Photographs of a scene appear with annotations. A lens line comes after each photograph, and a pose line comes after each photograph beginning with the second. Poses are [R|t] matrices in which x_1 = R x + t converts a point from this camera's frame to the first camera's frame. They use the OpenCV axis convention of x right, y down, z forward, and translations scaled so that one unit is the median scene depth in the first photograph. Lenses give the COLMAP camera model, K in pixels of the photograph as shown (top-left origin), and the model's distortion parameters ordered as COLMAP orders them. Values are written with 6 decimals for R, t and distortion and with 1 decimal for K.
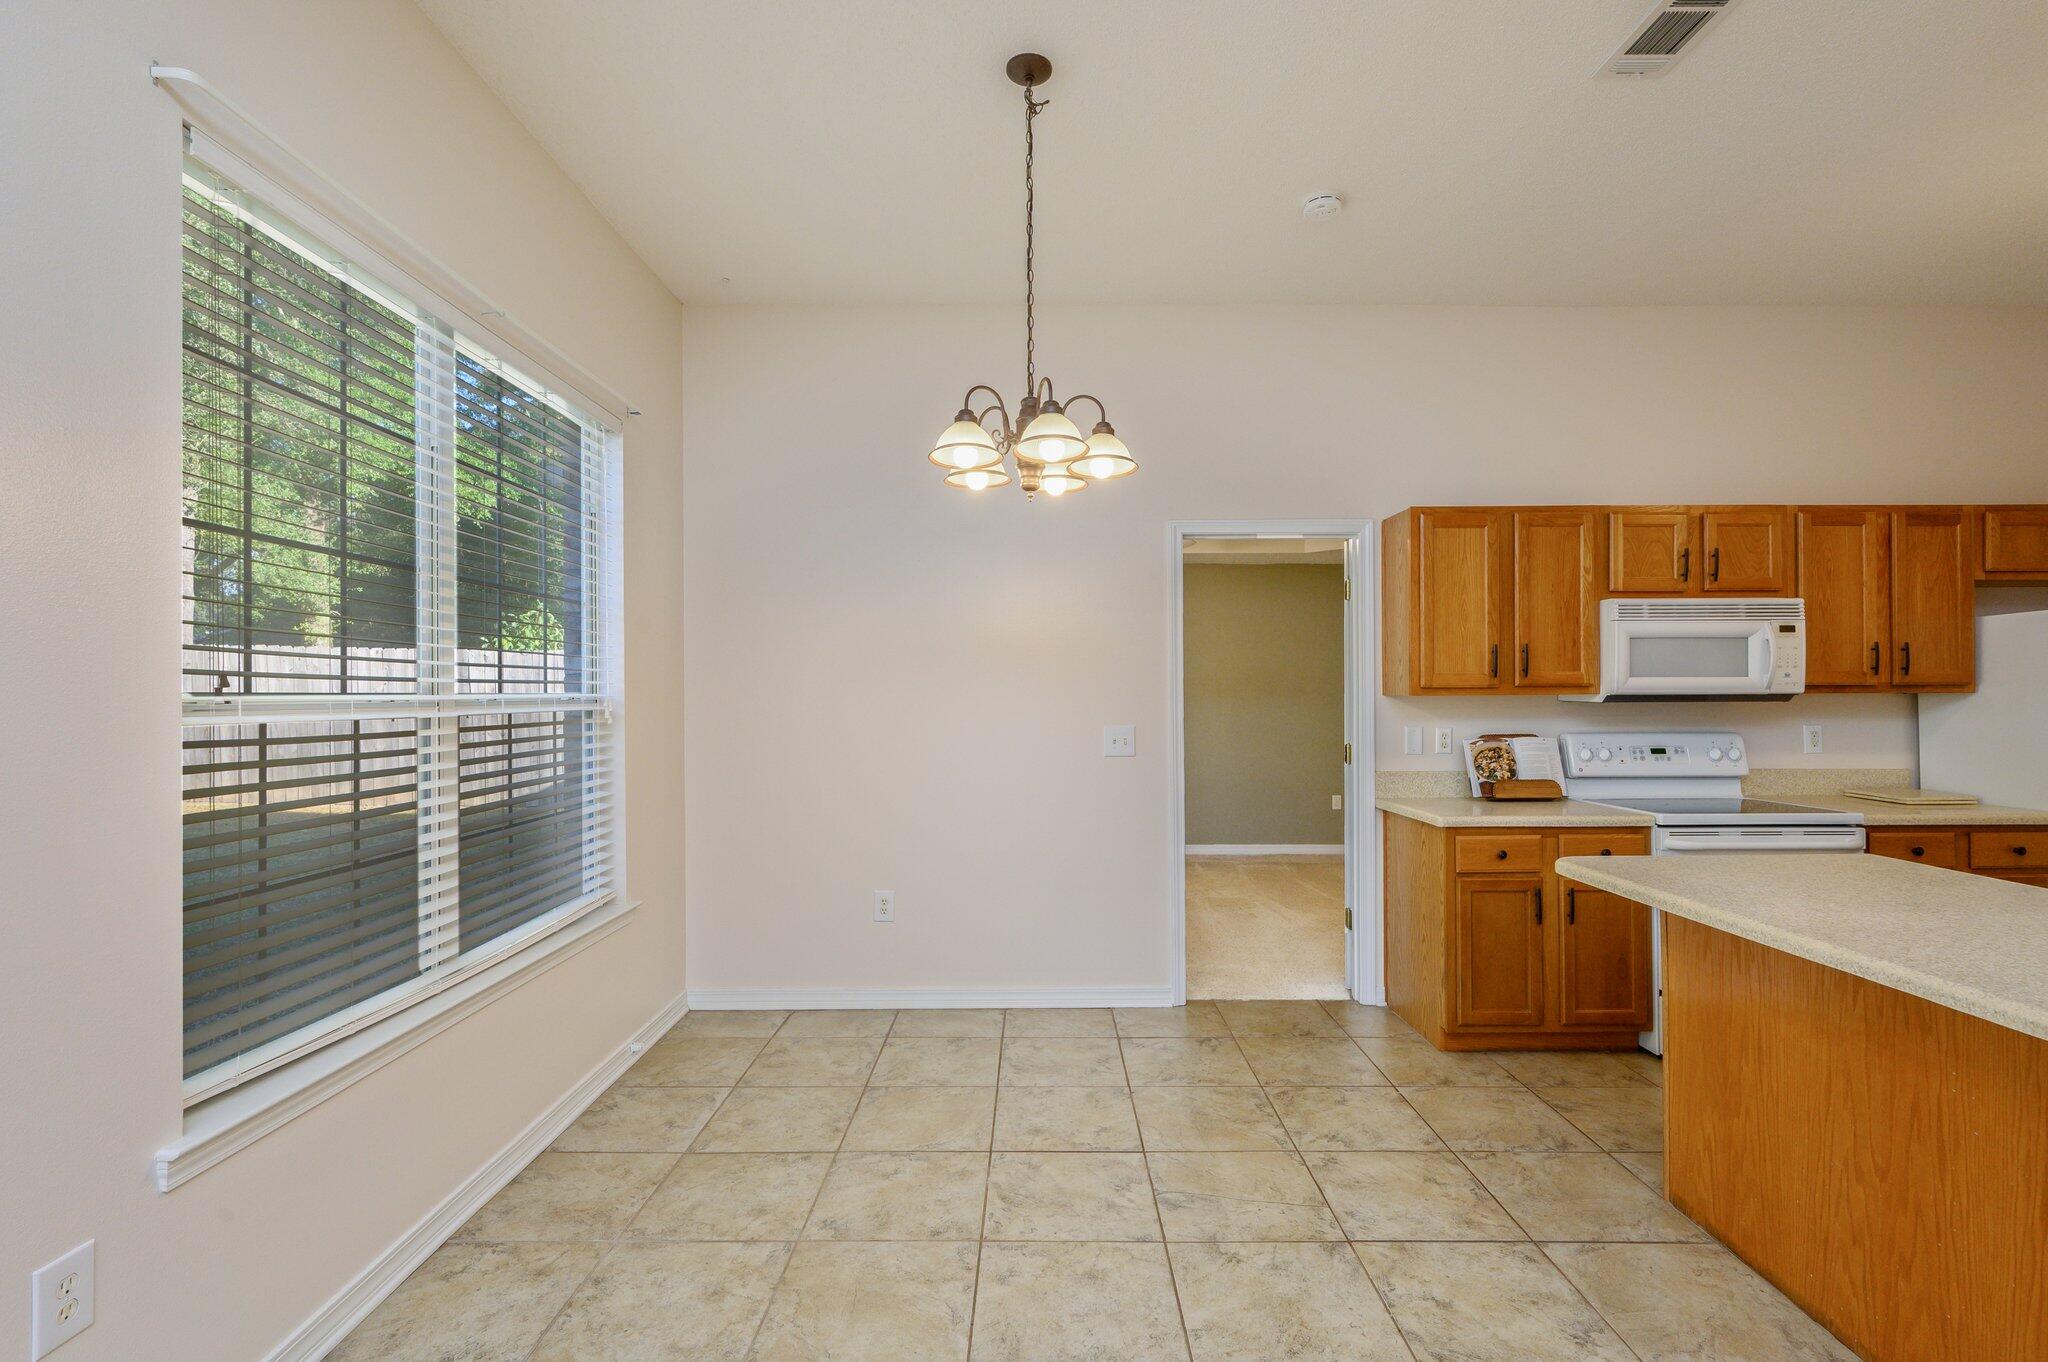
lens RADIAL K [[940.1, 0, 1023.8], [0, 940.1, 684.0], [0, 0, 1]] dist [-0.001757, -0.000067]
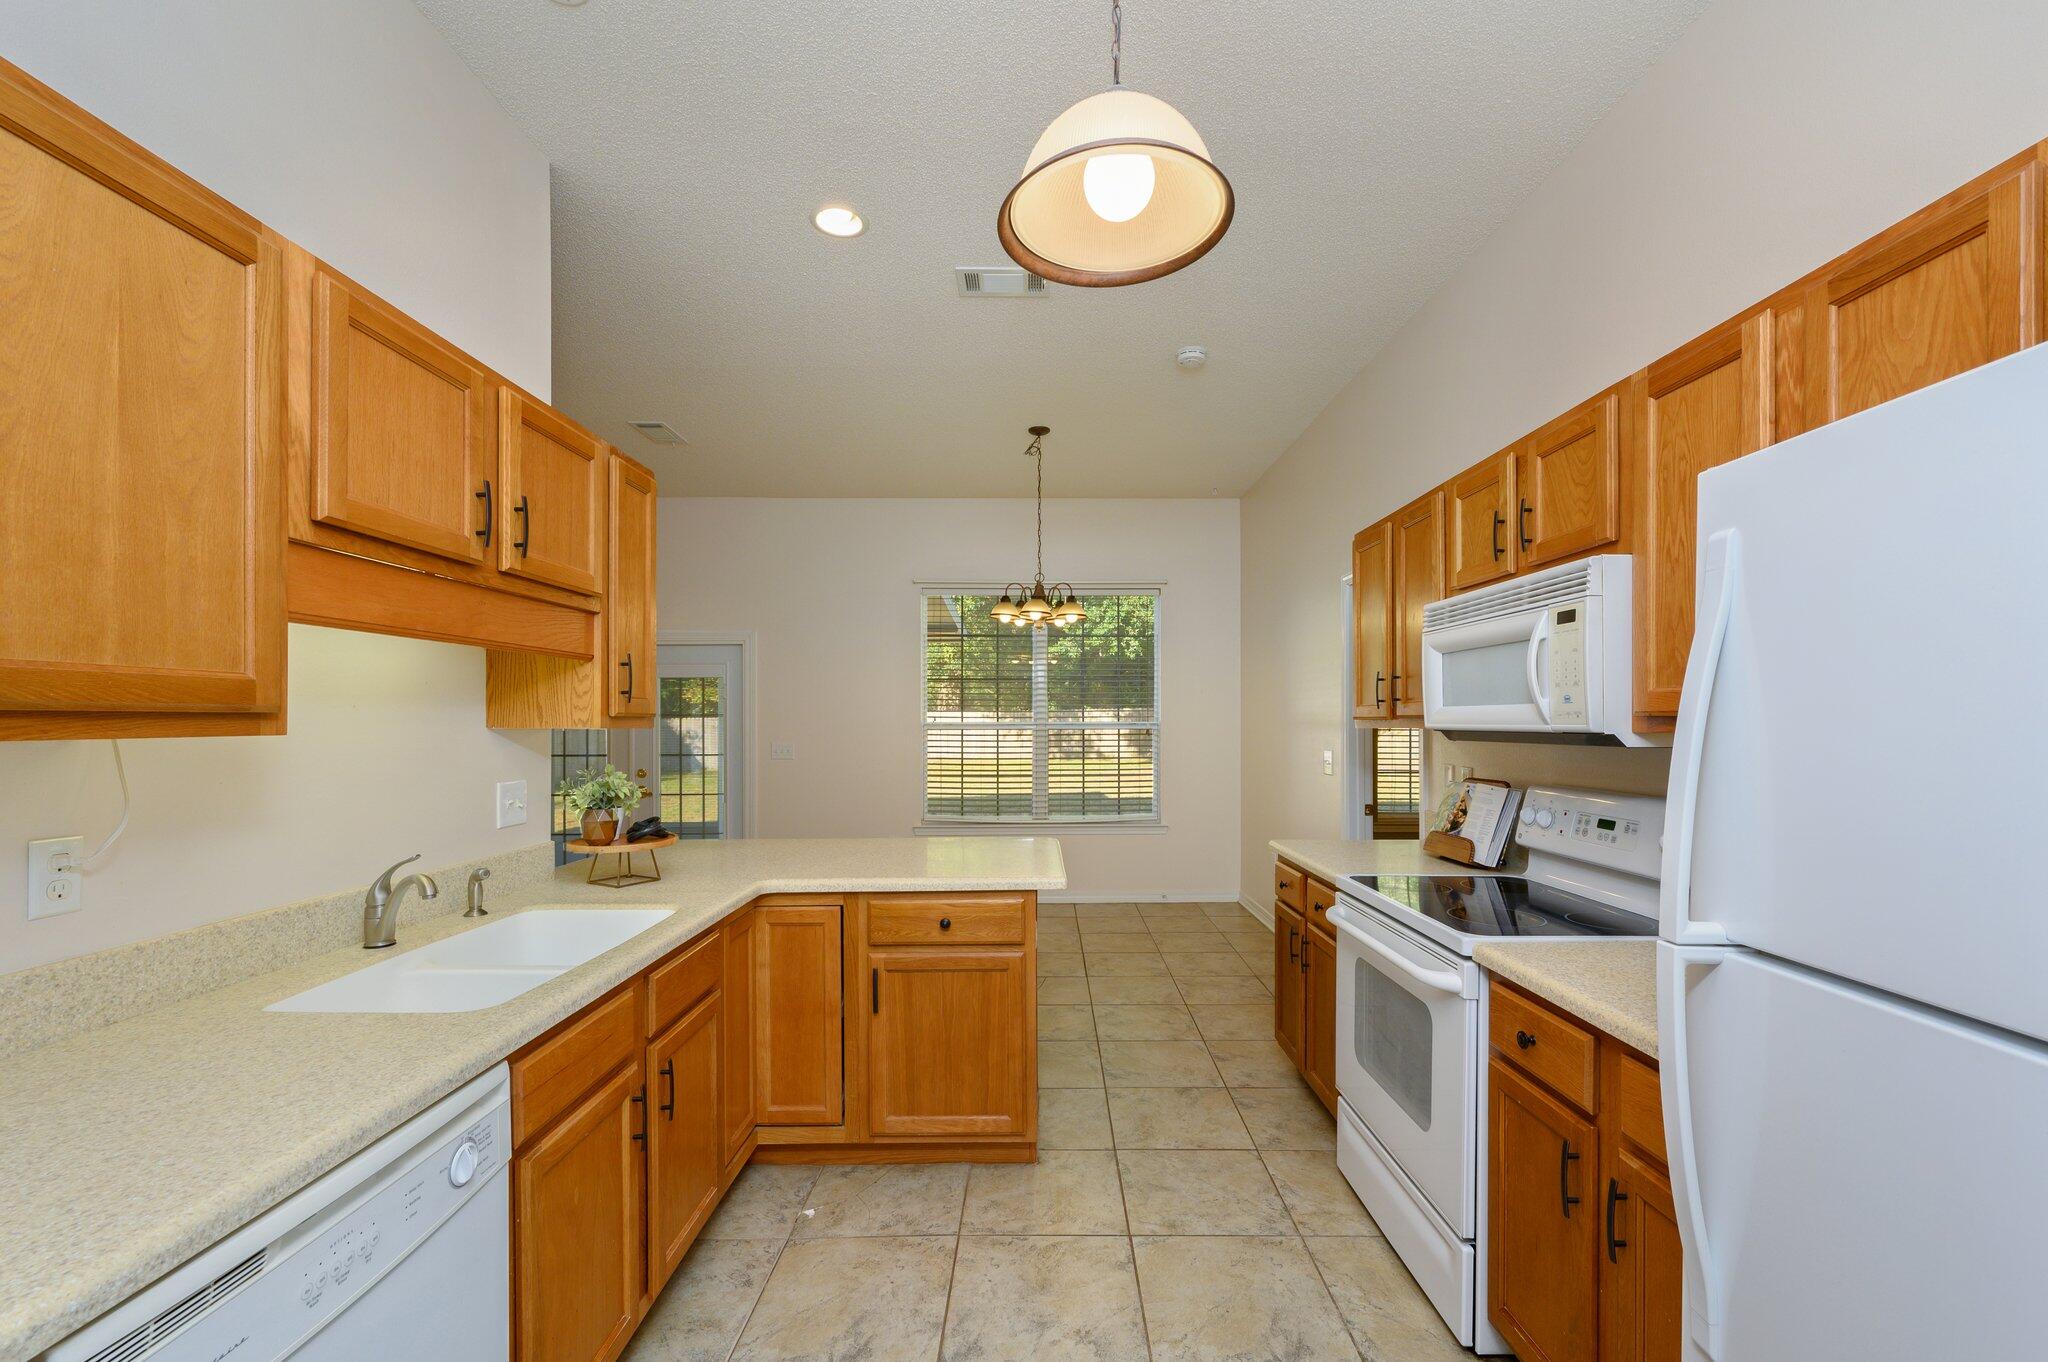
lens RADIAL K [[808.8, 0, 1022.3], [0, 808.8, 714.5], [0, 0, 1]] dist [0.000725, -0.000153]
pose [[0.016577, 0.002243, -0.999860, 1.291932], [0.003006, 0.999993, 0.002293, -0.002365], [0.999858, -0.003044, 0.016570, 0.664842]]
